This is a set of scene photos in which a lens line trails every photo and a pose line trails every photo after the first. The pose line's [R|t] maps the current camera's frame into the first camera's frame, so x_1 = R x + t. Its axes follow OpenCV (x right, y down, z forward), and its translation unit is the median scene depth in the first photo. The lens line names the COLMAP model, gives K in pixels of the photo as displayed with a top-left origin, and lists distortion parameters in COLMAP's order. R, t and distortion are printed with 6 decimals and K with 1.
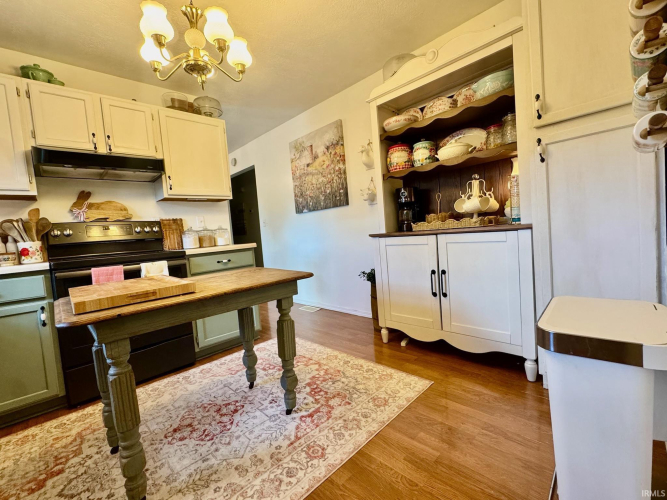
lens RADIAL K [[290.8, 0, 333.1], [0, 290.8, 249.1], [0, 0, 1]] dist [-0.003984, -0.000170]
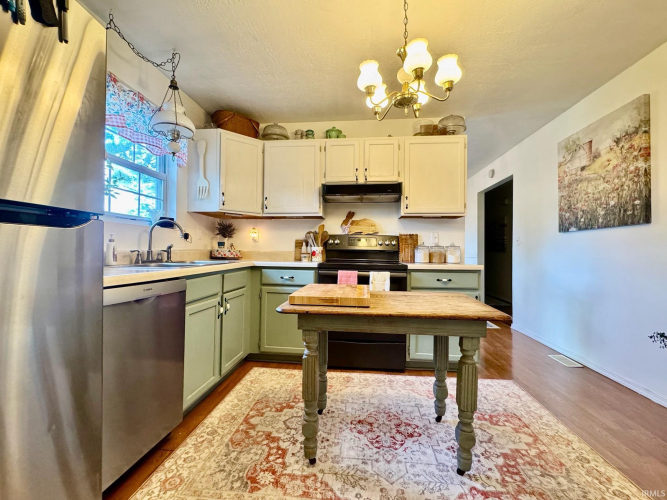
lens RADIAL K [[290.8, 0, 334.0], [0, 290.8, 249.3], [0, 0, 1]] dist [-0.003984, -0.000170]
pose [[0.639988, 0.080797, -0.764125, 0.149975], [-0.109952, 0.993852, 0.012997, -0.039494], [0.760477, 0.075699, 0.644937, 0.092670]]
